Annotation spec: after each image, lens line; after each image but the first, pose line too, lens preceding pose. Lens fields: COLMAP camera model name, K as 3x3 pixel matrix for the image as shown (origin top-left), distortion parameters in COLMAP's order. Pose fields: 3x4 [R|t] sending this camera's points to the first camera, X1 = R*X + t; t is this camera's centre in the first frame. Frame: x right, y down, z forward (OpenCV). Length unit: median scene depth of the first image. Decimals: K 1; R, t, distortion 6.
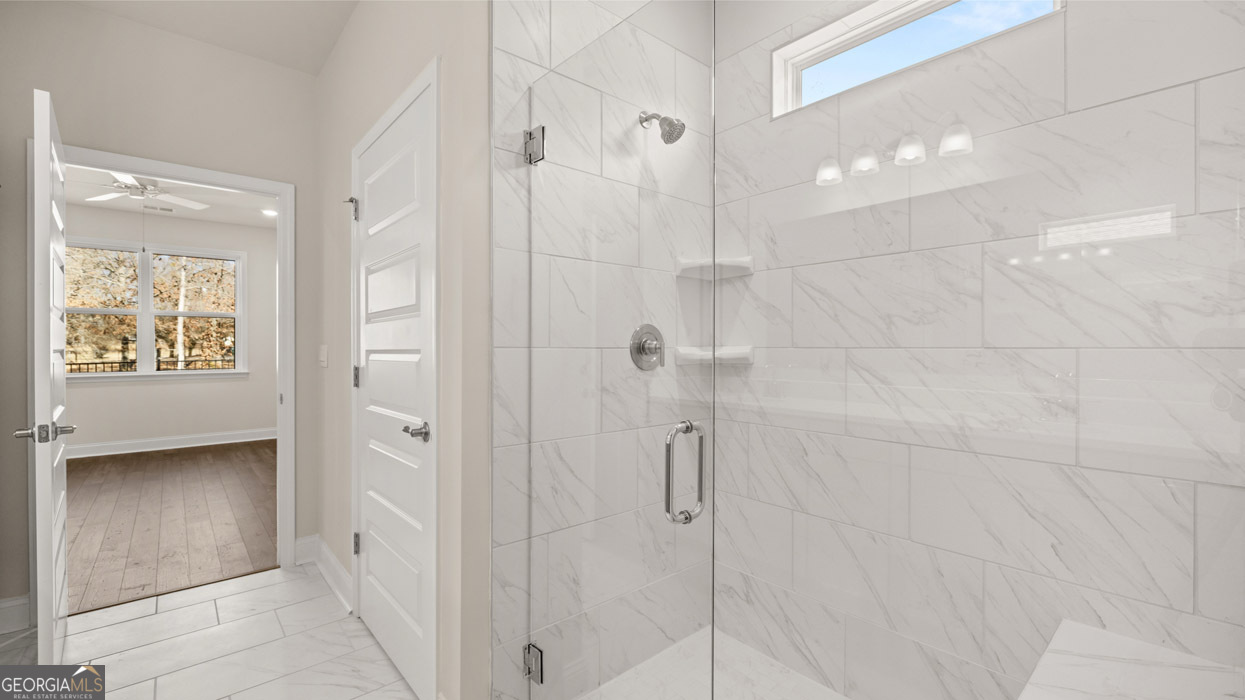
lens RADIAL K [[521.7, 0, 620.9], [0, 521.7, 346.5], [0, 0, 1]] dist [-0.001087, 0.000093]
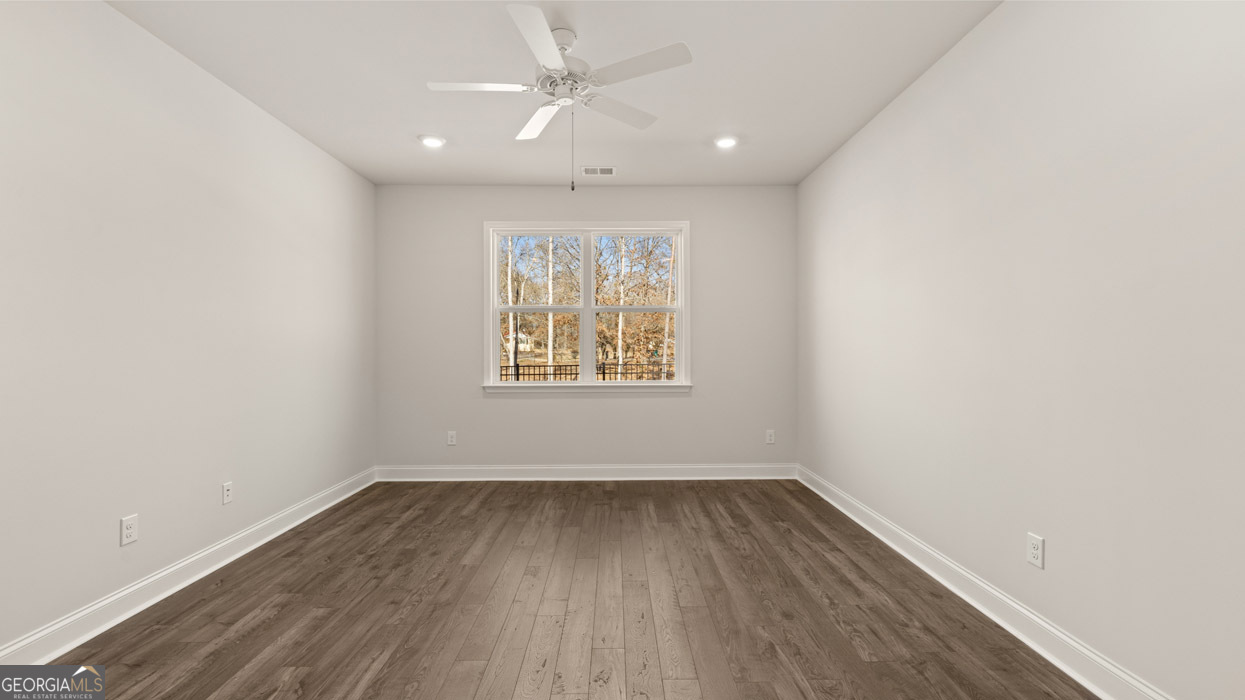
lens RADIAL K [[521.7, 0, 620.9], [0, 521.7, 346.5], [0, 0, 1]] dist [-0.001087, 0.000093]
pose [[0.764826, -0.004226, -0.644223, -0.068901], [0.000103, 0.999979, -0.006436, 0.000033], [0.644237, 0.004856, 0.764810, 0.081577]]
